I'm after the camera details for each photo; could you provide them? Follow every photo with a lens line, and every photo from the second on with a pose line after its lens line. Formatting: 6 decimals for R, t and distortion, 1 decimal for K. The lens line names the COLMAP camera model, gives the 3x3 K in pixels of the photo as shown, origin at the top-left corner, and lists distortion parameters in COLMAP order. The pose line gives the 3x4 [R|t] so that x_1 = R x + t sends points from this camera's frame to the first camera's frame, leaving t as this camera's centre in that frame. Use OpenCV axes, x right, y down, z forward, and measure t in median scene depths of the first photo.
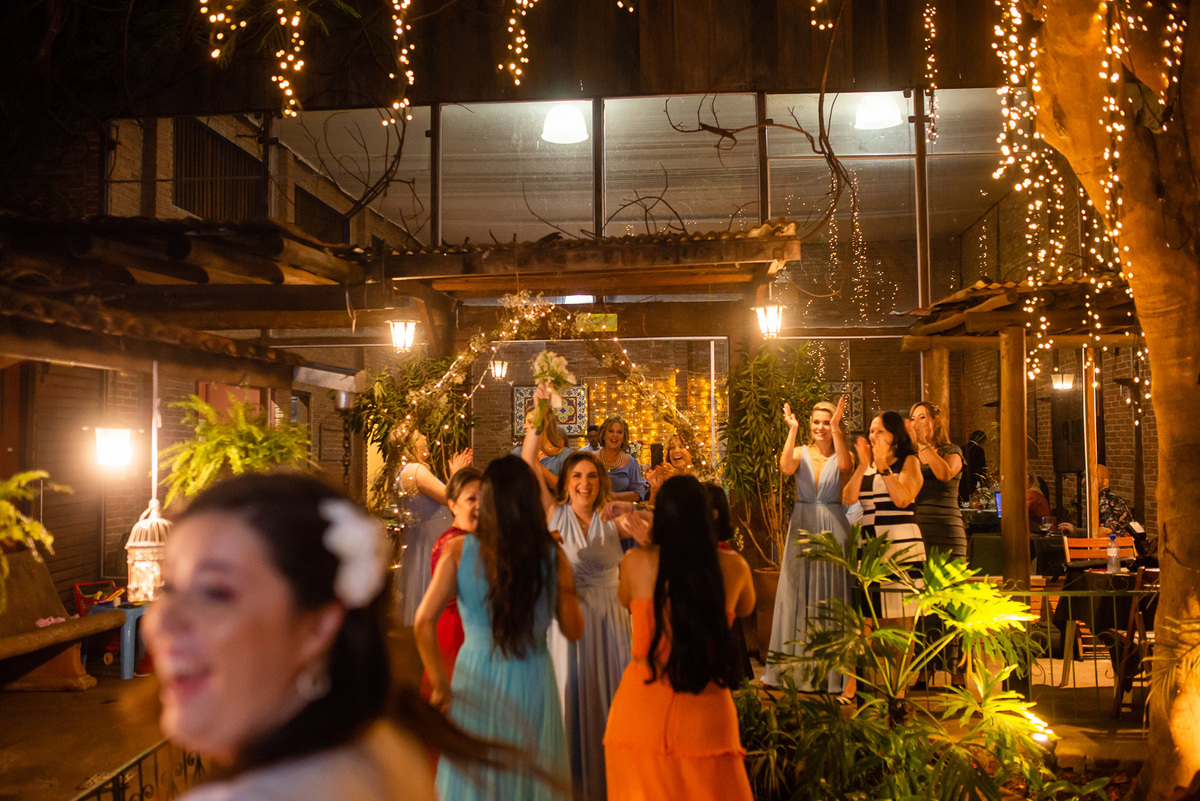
lens RADIAL K [[1172.1, 0, 600.0], [0, 1172.1, 400.5], [0, 0, 1]] dist [-0.067781, 0.147229]
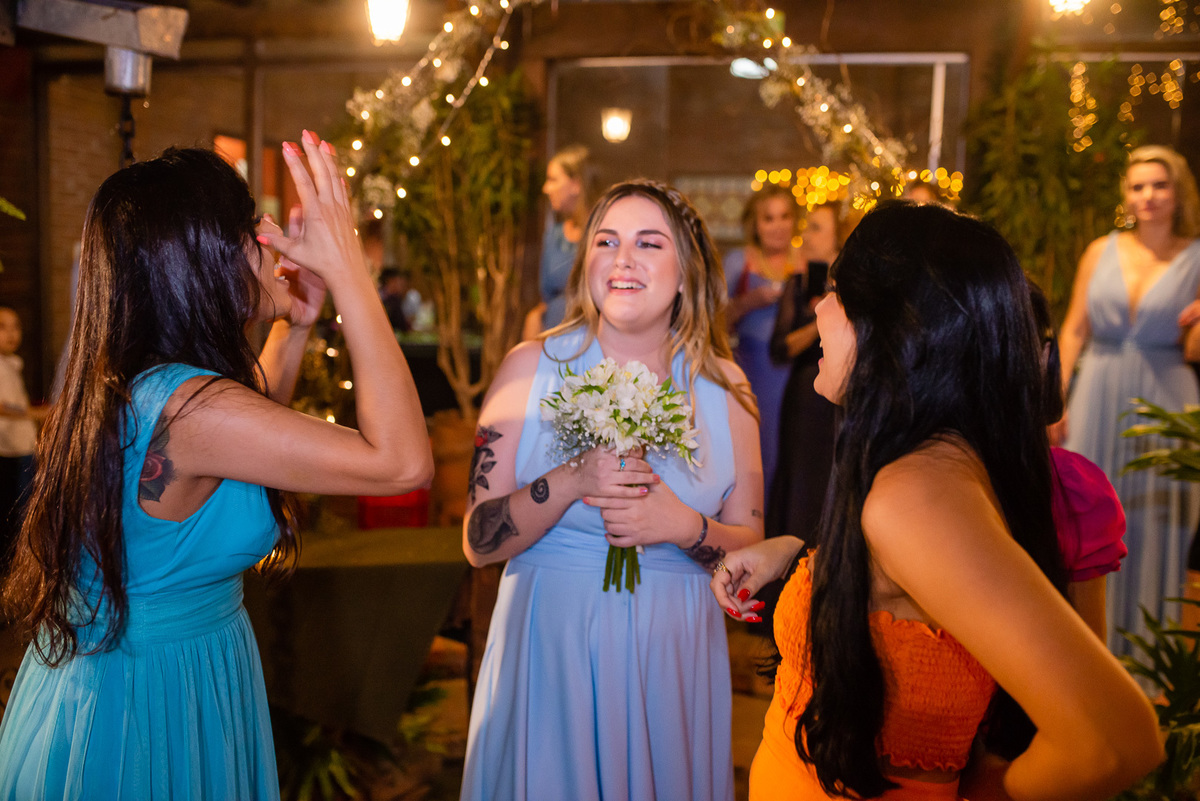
lens RADIAL K [[1179.5, 0, 600.1], [0, 1179.5, 397.6], [0, 0, 1]] dist [-0.082356, 0.176562]
pose [[0.986275, 0.053509, -0.156202, 0.035567], [-0.028633, 0.987126, 0.157363, 0.040990], [0.162612, -0.150731, 0.975109, 0.481173]]
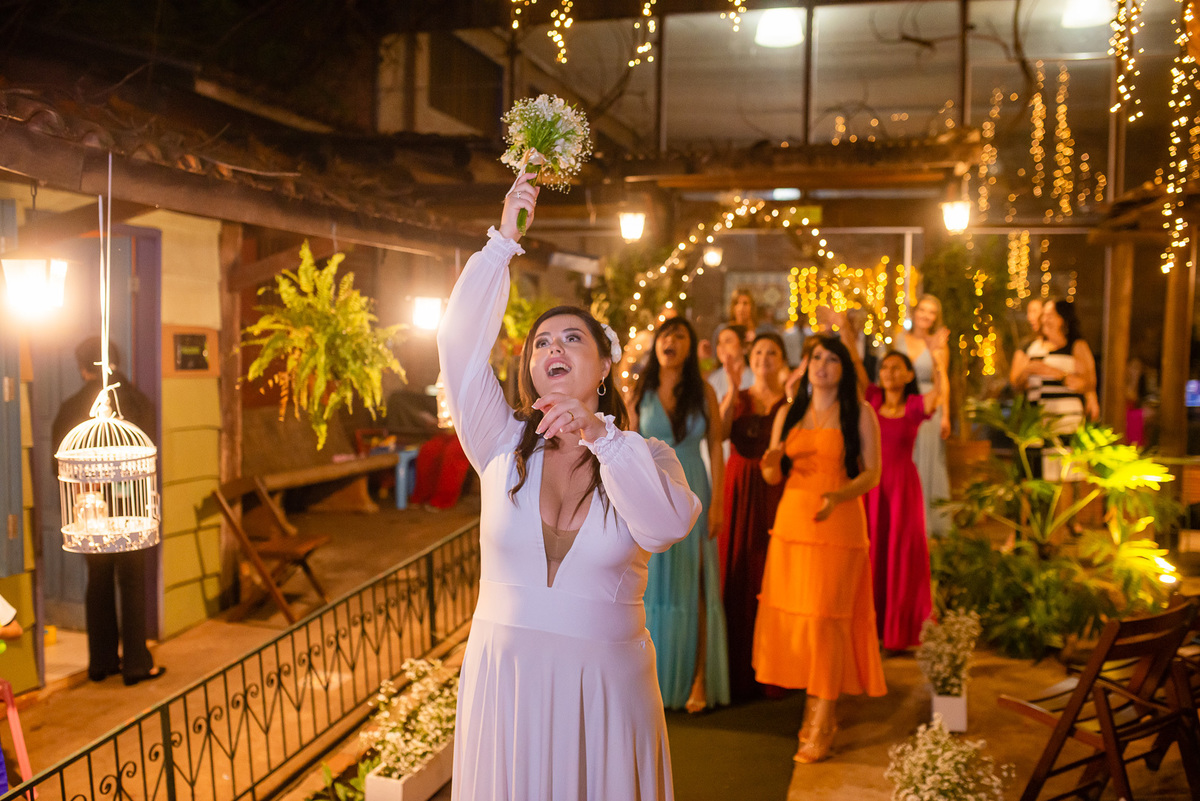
lens RADIAL K [[1179.5, 0, 600.1], [0, 1179.5, 397.6], [0, 0, 1]] dist [-0.082356, 0.176562]
pose [[0.984125, 0.032555, -0.174463, 0.011753], [-0.015976, 0.995291, 0.095605, 0.002892], [0.176754, -0.091300, 0.980011, -0.190631]]
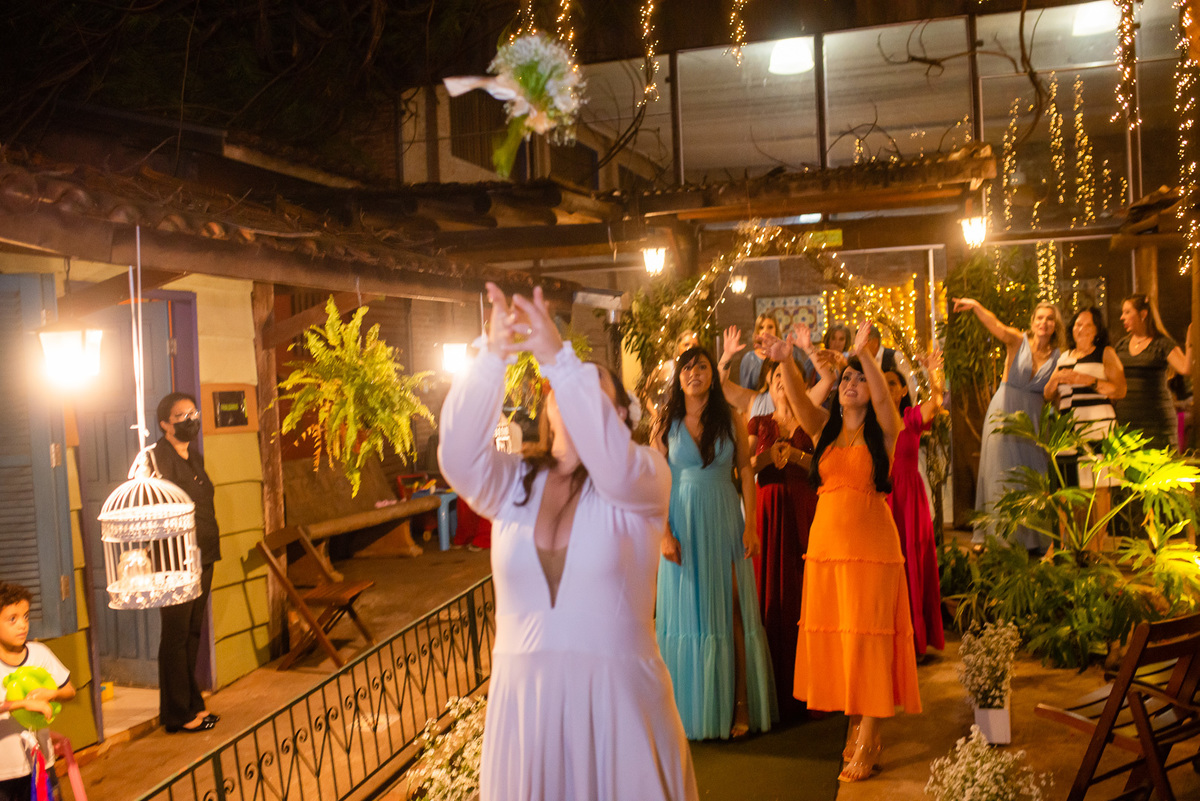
lens RADIAL K [[1172.1, 0, 600.0], [0, 1172.1, 400.5], [0, 0, 1]] dist [-0.067781, 0.147229]
pose [[0.977341, -0.028211, -0.209782, 0.024738], [0.043751, 0.996601, 0.069808, 0.000839], [0.207100, -0.077404, 0.975253, -0.200470]]
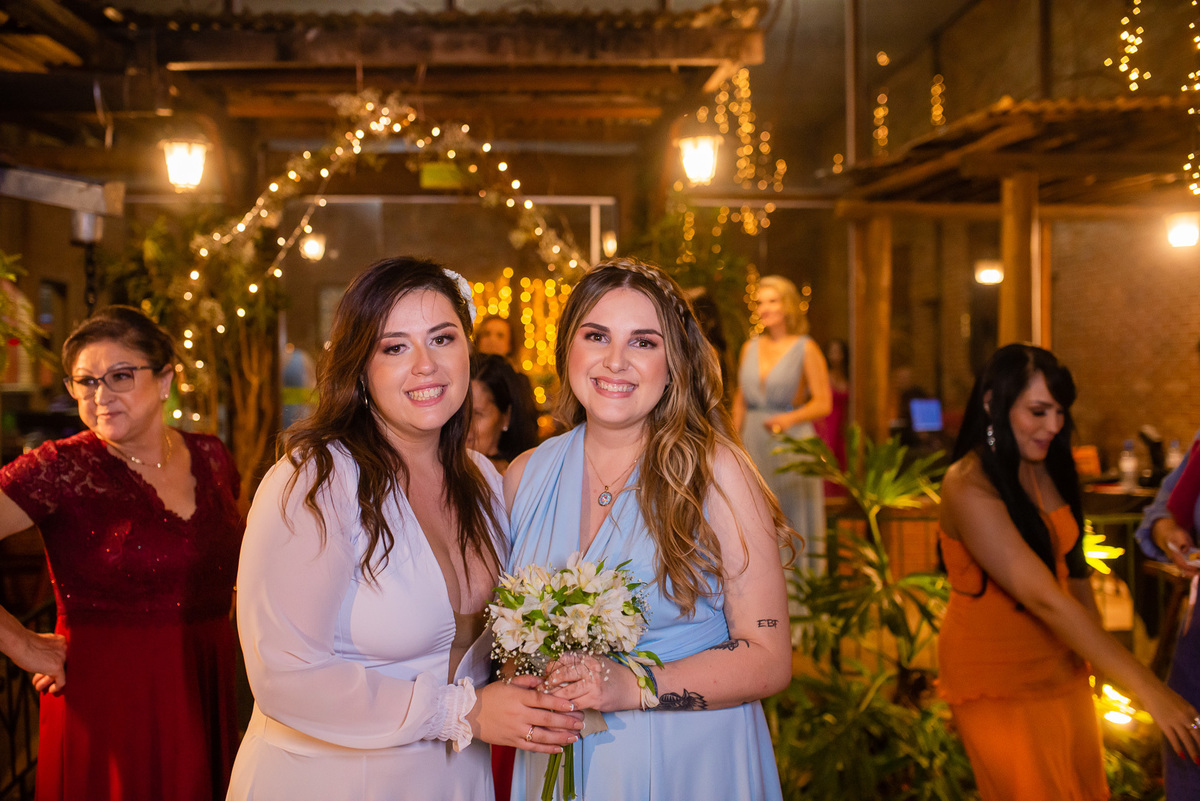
lens RADIAL K [[1179.5, 0, 600.1], [0, 1179.5, 397.6], [0, 0, 1]] dist [-0.082356, 0.176562]
pose [[0.985407, 0.000686, 0.170215, -0.047722], [-0.011282, 0.998056, 0.061295, 0.041004], [-0.169842, -0.062320, 0.983499, 0.289425]]
